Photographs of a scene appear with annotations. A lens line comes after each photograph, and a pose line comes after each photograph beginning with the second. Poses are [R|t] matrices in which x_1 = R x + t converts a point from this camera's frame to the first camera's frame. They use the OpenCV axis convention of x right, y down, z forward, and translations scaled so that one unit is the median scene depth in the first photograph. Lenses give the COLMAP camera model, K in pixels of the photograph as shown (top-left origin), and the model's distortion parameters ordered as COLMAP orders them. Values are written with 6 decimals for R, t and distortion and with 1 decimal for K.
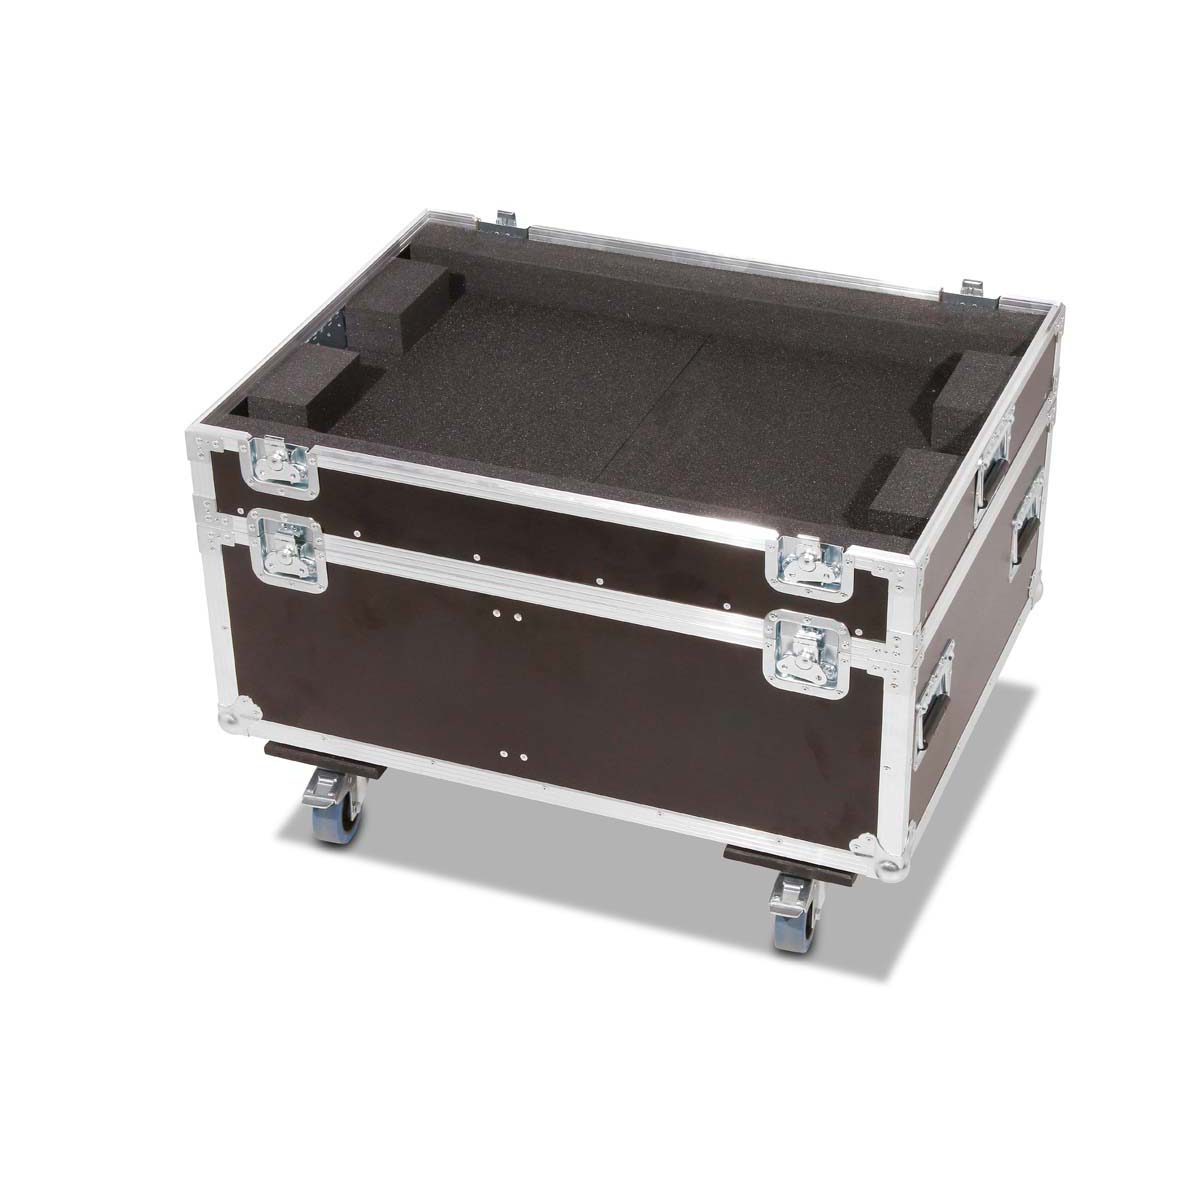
lens RADIAL K [[2618.1, 0, 600.0], [0, 2618.1, 600.0], [0, 0, 1]] dist [0.032877, 0.133222]
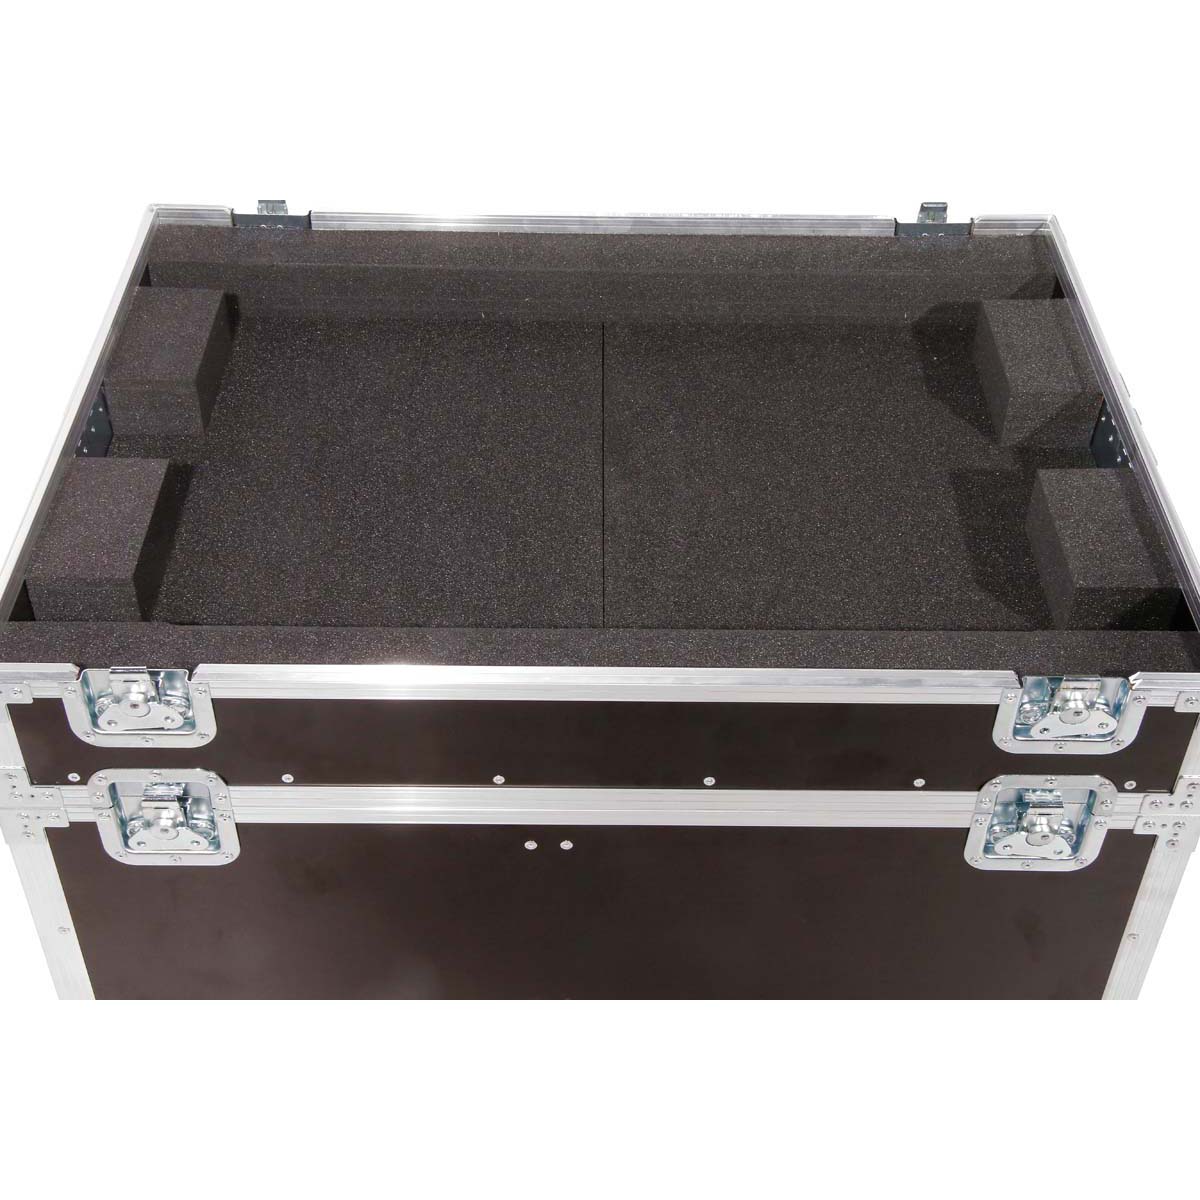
lens RADIAL K [[1700.1, 0, 600.0], [0, 1700.1, 600.0], [0, 0, 1]] dist [0.011207, 0.048030]
pose [[0.926827, -0.219190, 0.304872, -0.135777], [0.172339, 0.969684, 0.173244, -0.121169], [-0.333602, -0.108026, 0.936504, 0.597191]]
